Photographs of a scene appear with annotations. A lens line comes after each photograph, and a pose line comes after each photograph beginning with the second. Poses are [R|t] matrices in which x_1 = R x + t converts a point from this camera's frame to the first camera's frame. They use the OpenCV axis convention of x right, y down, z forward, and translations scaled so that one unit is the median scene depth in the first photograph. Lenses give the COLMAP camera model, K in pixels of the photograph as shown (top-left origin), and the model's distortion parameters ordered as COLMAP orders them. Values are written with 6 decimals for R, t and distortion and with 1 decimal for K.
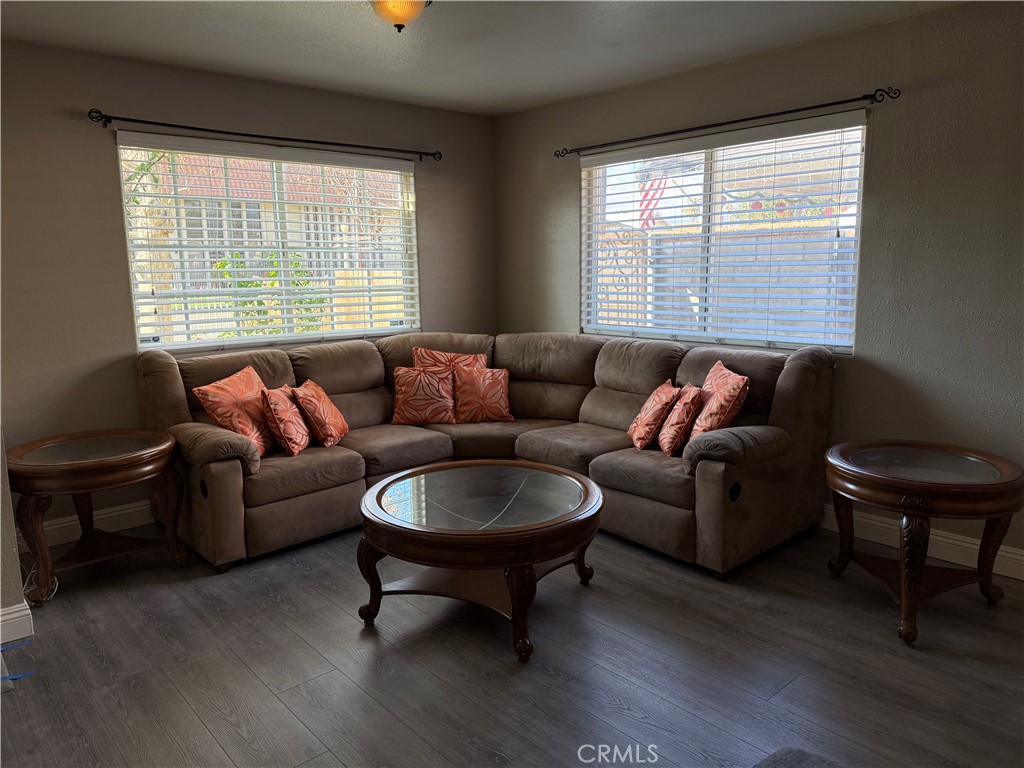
lens RADIAL K [[716.9, 0, 509.0], [0, 716.9, 382.3], [0, 0, 1]] dist [0.029722, -0.006829]
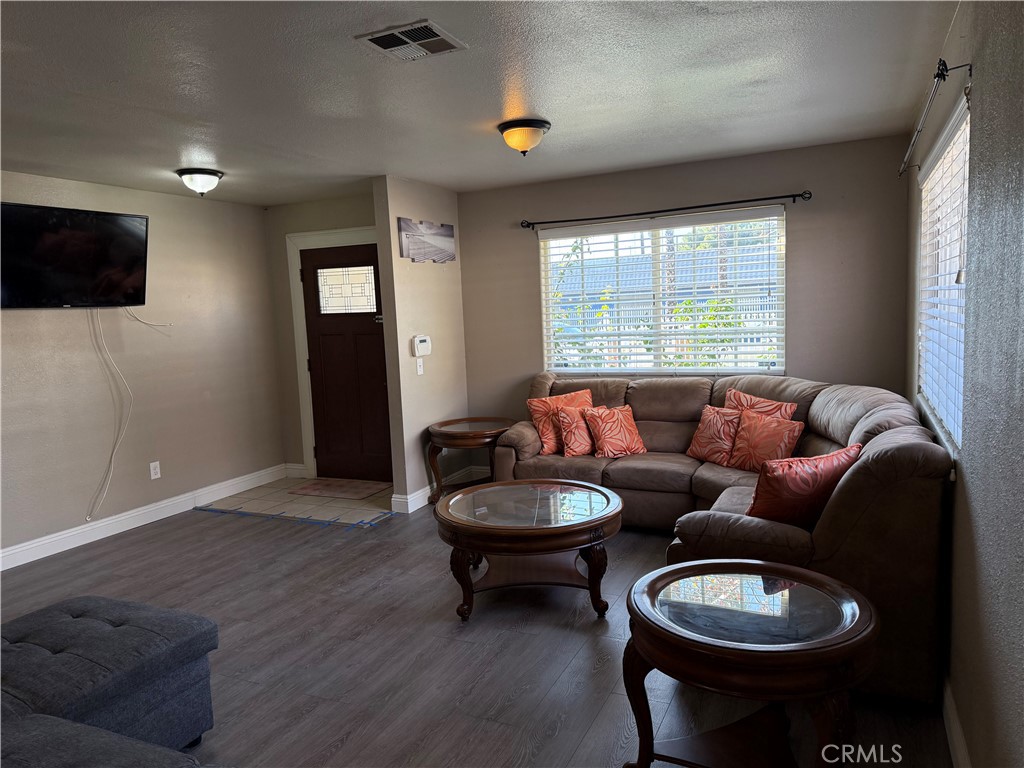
lens RADIAL K [[716.9, 0, 507.2], [0, 716.9, 385.5], [0, 0, 1]] dist [0.029722, -0.006829]
pose [[0.381478, 0.094777, -0.919506, 0.734002], [-0.109066, 0.992397, 0.057041, -0.080692], [0.917921, 0.078527, 0.388915, 0.301343]]
